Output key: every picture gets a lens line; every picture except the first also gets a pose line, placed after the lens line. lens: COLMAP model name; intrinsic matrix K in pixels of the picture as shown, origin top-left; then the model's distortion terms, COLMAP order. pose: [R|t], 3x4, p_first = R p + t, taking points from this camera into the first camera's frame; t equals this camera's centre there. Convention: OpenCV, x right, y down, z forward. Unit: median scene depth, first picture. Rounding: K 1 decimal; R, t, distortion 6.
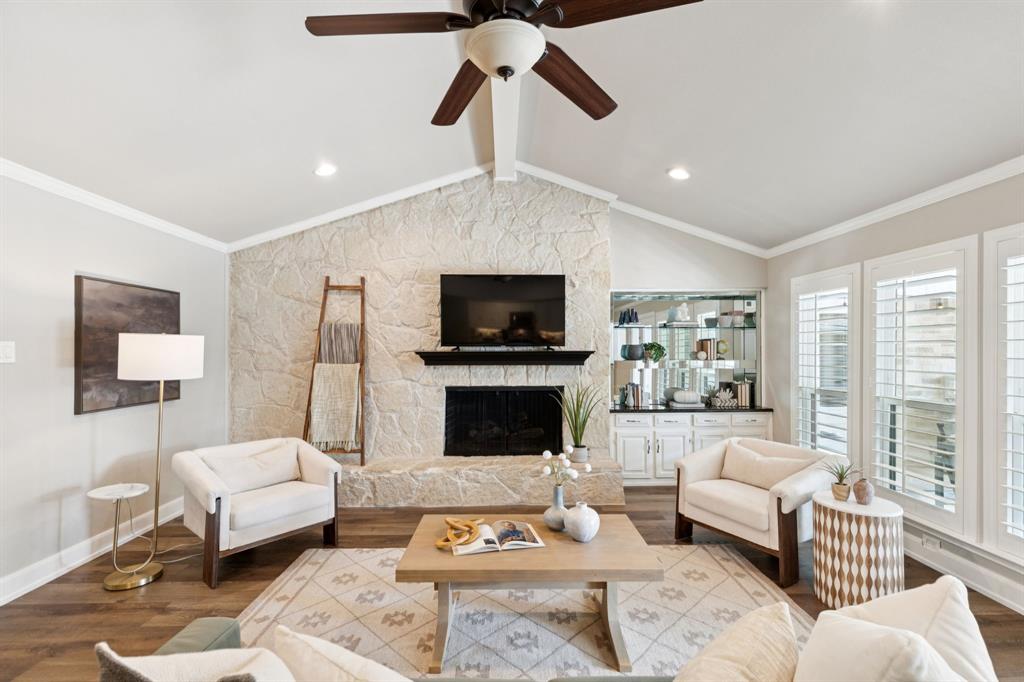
lens RADIAL K [[458.4, 0, 515.0], [0, 458.4, 341.7], [0, 0, 1]] dist [0.005305, 0.000109]
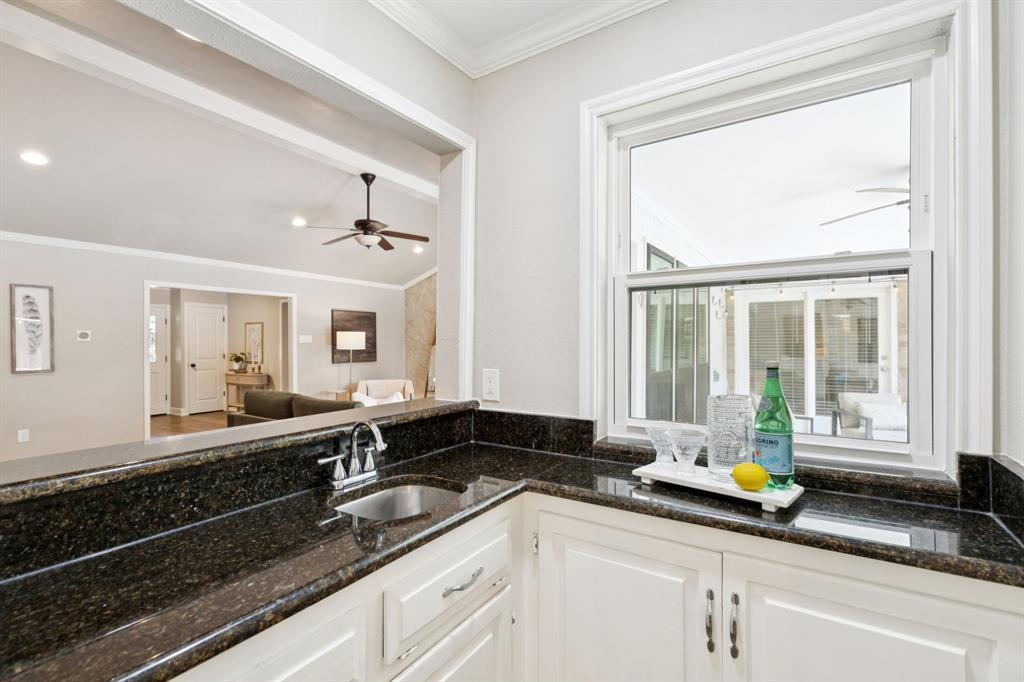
lens RADIAL K [[458.4, 0, 515.0], [0, 458.4, 341.7], [0, 0, 1]] dist [0.005305, 0.000109]
pose [[0.824651, -0.009149, -0.565568, 0.877609], [0.015621, 0.999856, 0.006603, 0.022918], [0.565426, -0.014280, 0.824675, -0.354911]]
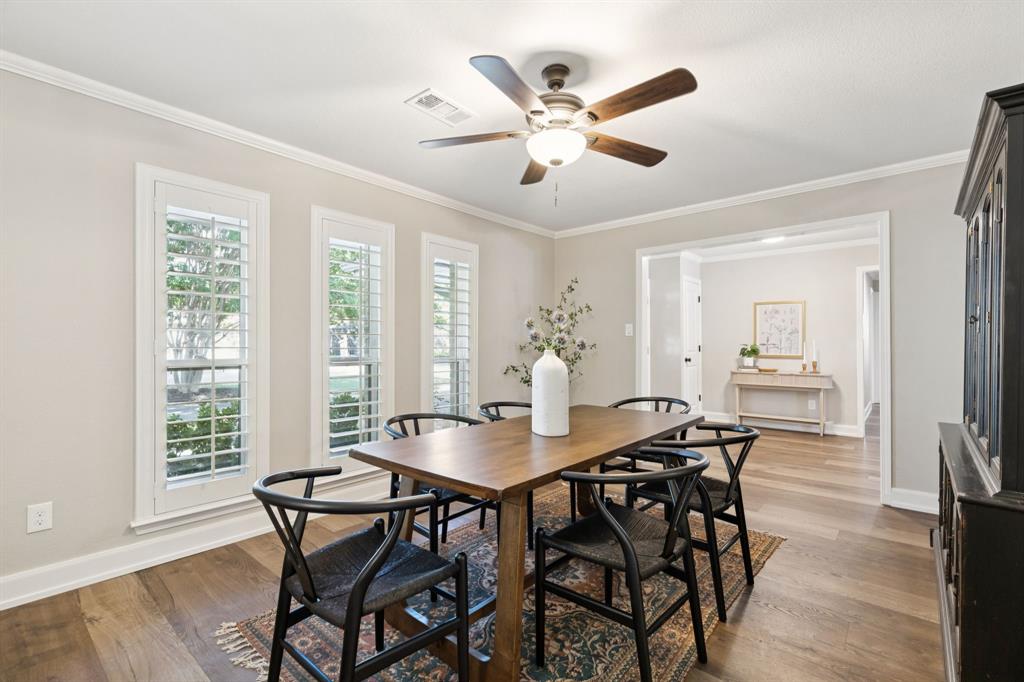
lens RADIAL K [[458.4, 0, 515.0], [0, 458.4, 341.7], [0, 0, 1]] dist [0.005305, 0.000109]
pose [[0.744545, -0.002322, -0.667568, -0.717342], [0.008301, 0.999949, 0.005780, 0.043785], [0.667521, -0.009845, 0.744526, -0.925533]]
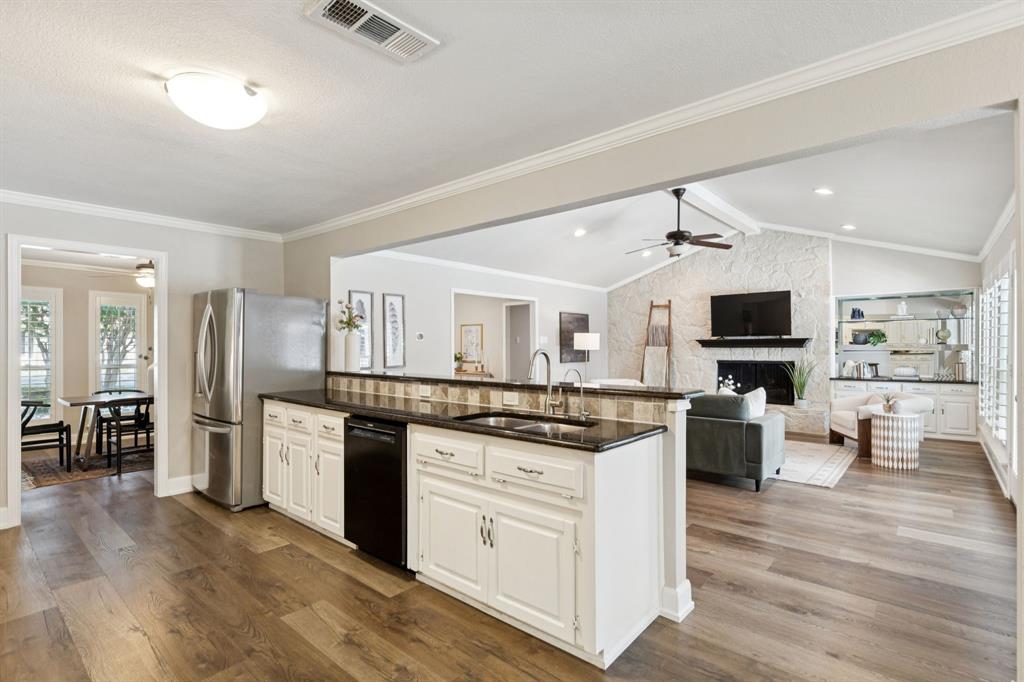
lens RADIAL K [[486.9, 0, 520.8], [0, 486.9, 342.2], [0, 0, 1]] dist [0.001165, 0.000093]
pose [[0.751511, -0.008114, -0.659671, 0.502283], [0.014096, 0.999894, 0.003761, 0.013614], [0.659570, -0.012125, 0.751545, -0.856323]]
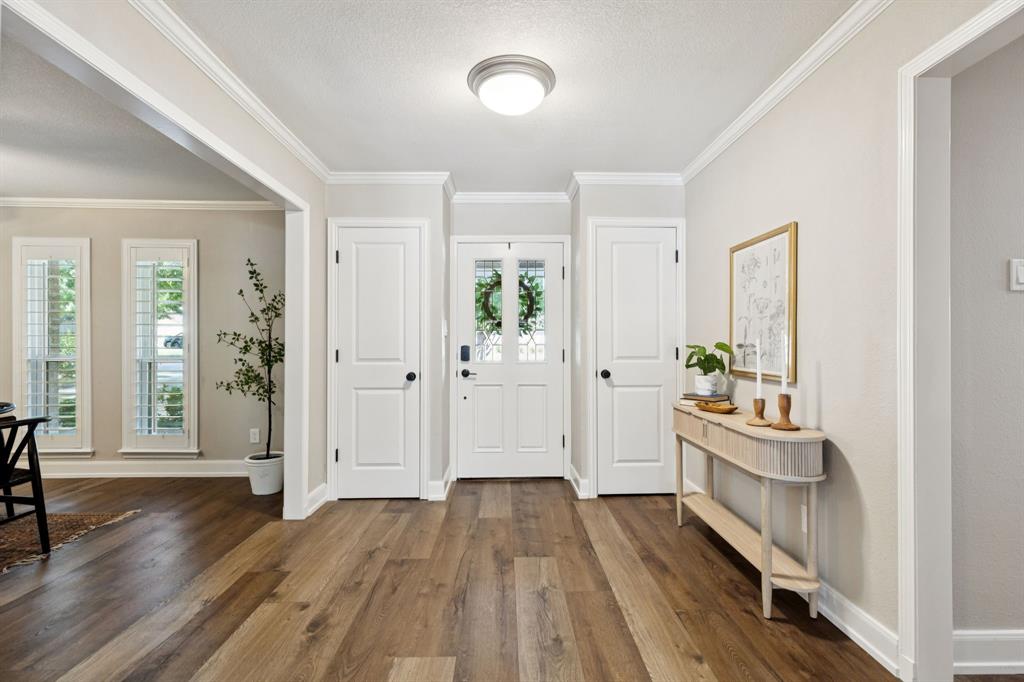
lens RADIAL K [[458.4, 0, 515.0], [0, 458.4, 341.7], [0, 0, 1]] dist [0.005305, 0.000109]
pose [[0.004726, -0.006263, -0.999969, -0.513707], [0.013706, 0.999887, -0.006198, 0.061186], [0.999895, -0.013677, 0.004811, 0.293659]]
